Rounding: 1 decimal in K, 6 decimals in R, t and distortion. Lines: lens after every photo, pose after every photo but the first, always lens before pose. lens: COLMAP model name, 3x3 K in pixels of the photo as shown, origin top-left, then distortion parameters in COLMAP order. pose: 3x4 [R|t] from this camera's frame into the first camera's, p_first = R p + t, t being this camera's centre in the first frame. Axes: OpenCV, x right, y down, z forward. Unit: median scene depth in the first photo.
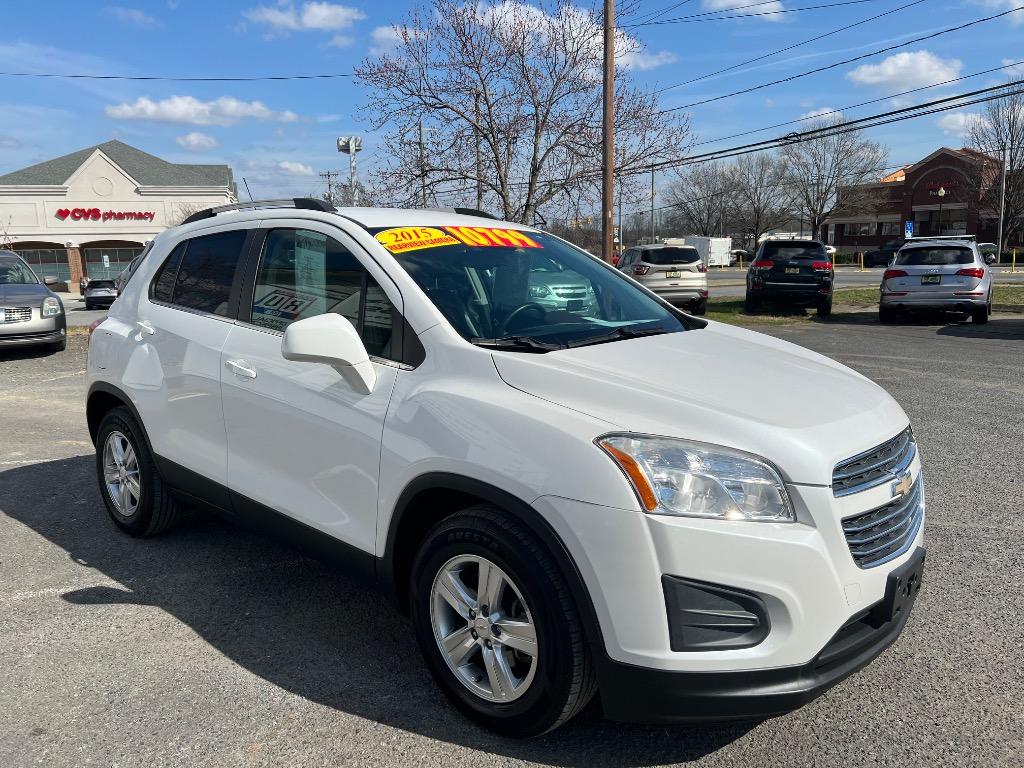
lens RADIAL K [[771.7, 0, 516.1], [0, 771.7, 384.5], [0, 0, 1]] dist [0.042298, -0.039133]
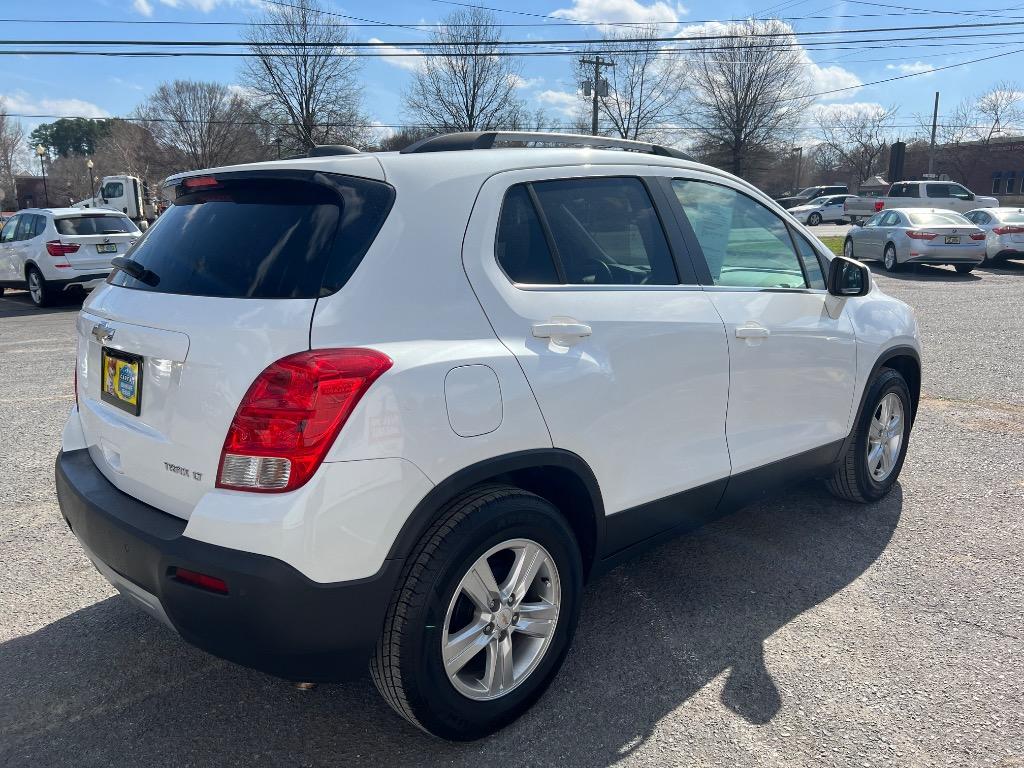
lens RADIAL K [[771.7, 0, 516.1], [0, 771.7, 384.5], [0, 0, 1]] dist [0.042298, -0.039133]
pose [[0.083736, -0.194803, 0.977261, -1.388286], [0.174659, 0.968393, 0.178070, -0.185831], [-0.981062, 0.155777, 0.115114, 1.268651]]
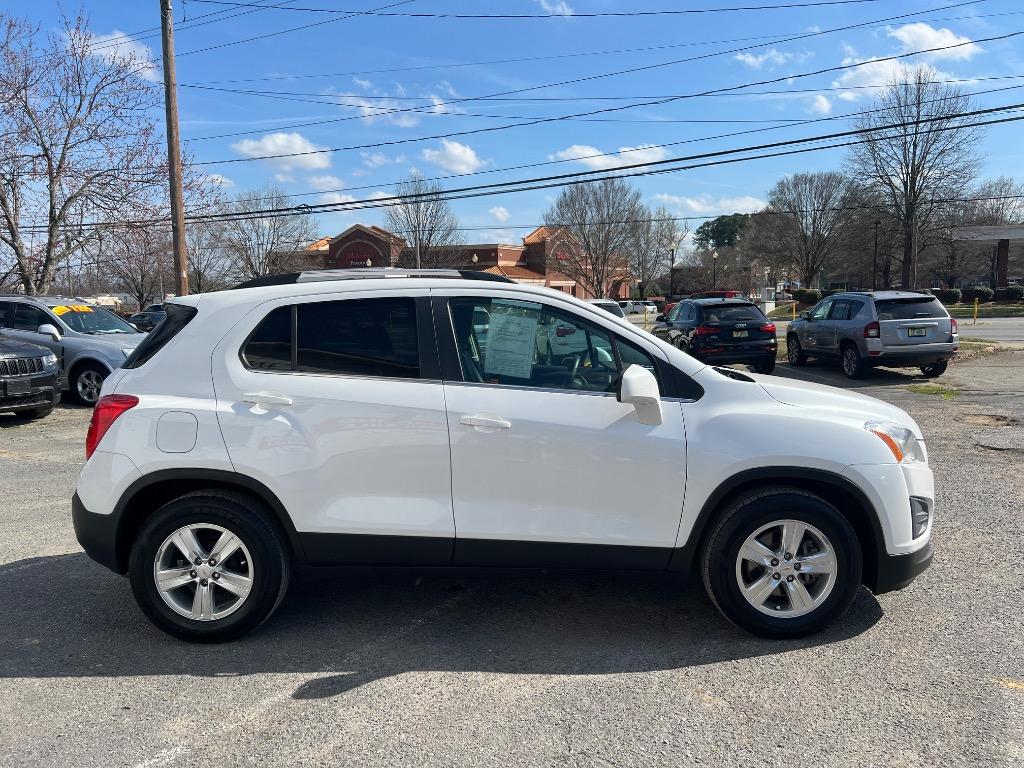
lens RADIAL K [[771.7, 0, 516.1], [0, 771.7, 384.5], [0, 0, 1]] dist [0.042298, -0.039133]
pose [[0.755824, -0.060765, 0.651949, -1.112887], [0.110886, 0.993181, -0.035984, -0.030625], [-0.645318, 0.099490, 0.757408, 0.145282]]
